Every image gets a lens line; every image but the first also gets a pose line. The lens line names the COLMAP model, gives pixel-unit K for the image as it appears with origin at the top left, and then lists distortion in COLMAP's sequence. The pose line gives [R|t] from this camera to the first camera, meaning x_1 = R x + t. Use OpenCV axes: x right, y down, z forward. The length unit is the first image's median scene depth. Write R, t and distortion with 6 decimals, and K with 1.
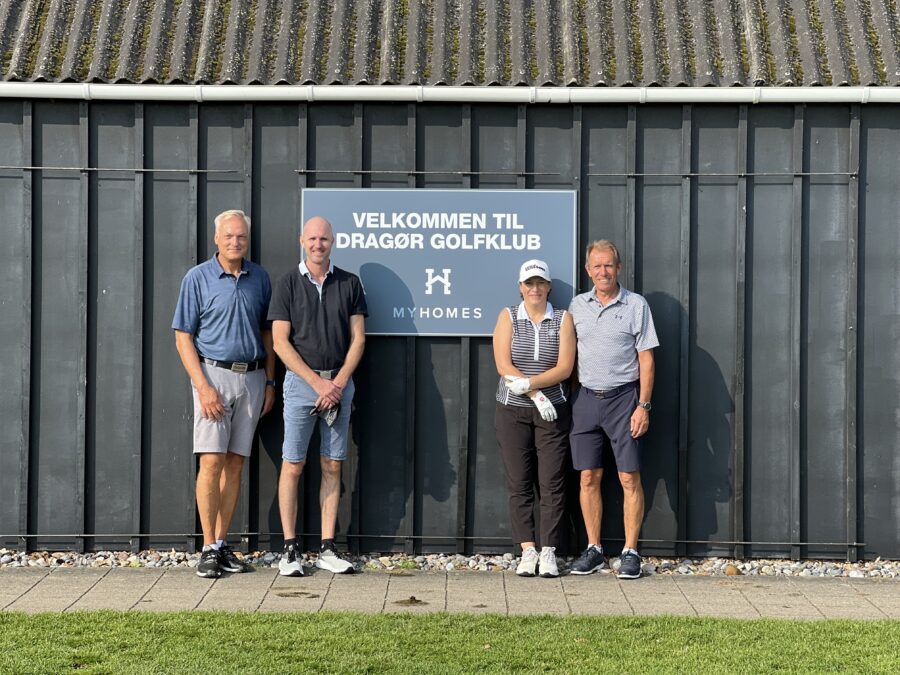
lens RADIAL K [[2040.4, 0, 447.1], [0, 2040.4, 314.6], [0, 0, 1]] dist [-0.207560, 5.654760]
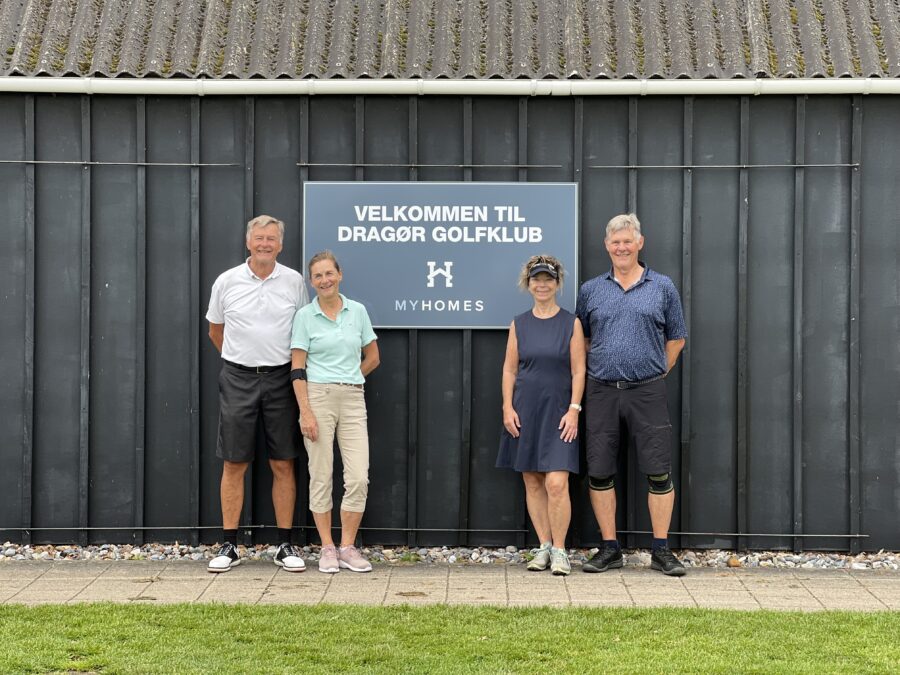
lens RADIAL K [[2040.4, 0, 447.1], [0, 2040.4, 314.6], [0, 0, 1]] dist [-0.207560, 5.654760]
pose [[0.999940, -0.002947, -0.010524, 0.009606], [0.002967, 0.999994, 0.001875, 0.001639], [0.010518, -0.001906, 0.999943, -0.000732]]
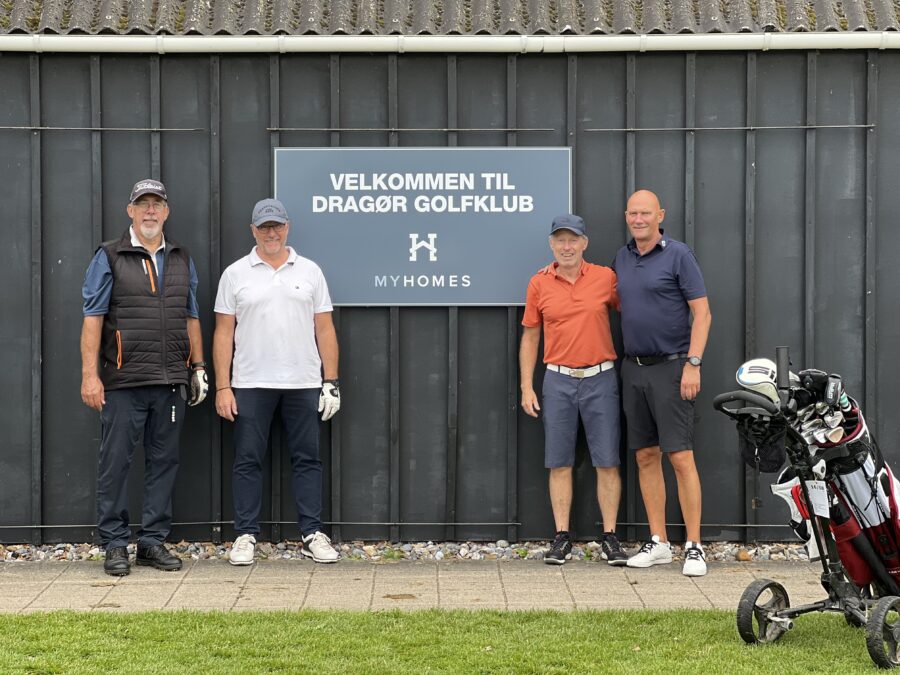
lens RADIAL K [[2035.2, 0, 446.1], [0, 2035.2, 311.8], [0, 0, 1]] dist [-0.019384, 2.349656]
pose [[0.999790, -0.010580, 0.017536, -0.010469], [0.010366, 0.999871, 0.012257, 0.001831], [-0.017663, -0.012072, 0.999771, 0.076561]]
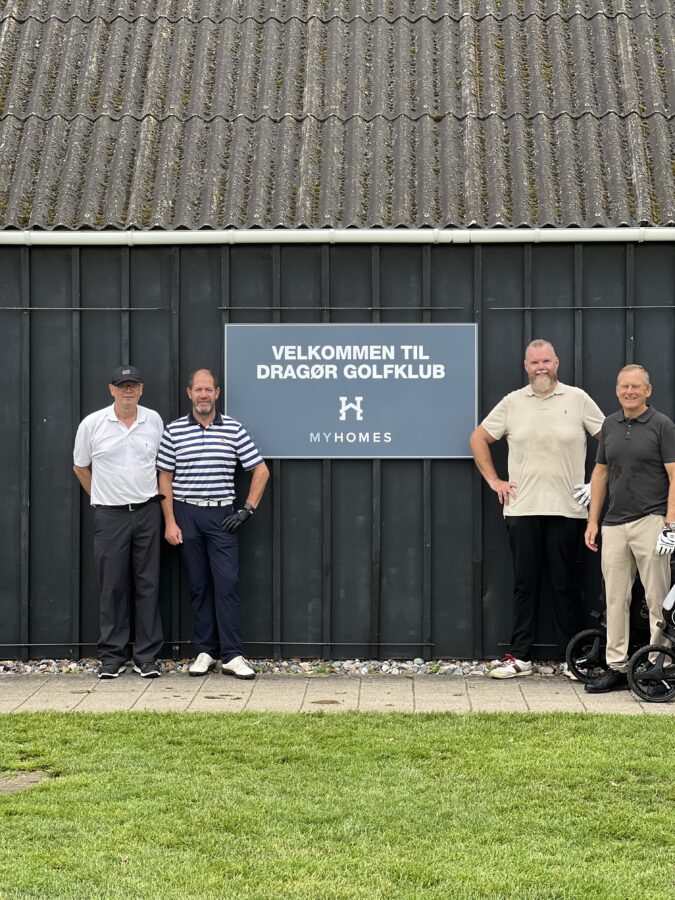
lens RADIAL K [[2036.2, 0, 358.4], [0, 2036.2, 413.4], [0, 0, 1]] dist [-0.236421, 6.447830]
pose [[0.999851, -0.009840, -0.014167, 0.014894], [0.009713, 0.999913, -0.008966, -0.003833], [0.014254, 0.008827, 0.999859, -0.084556]]
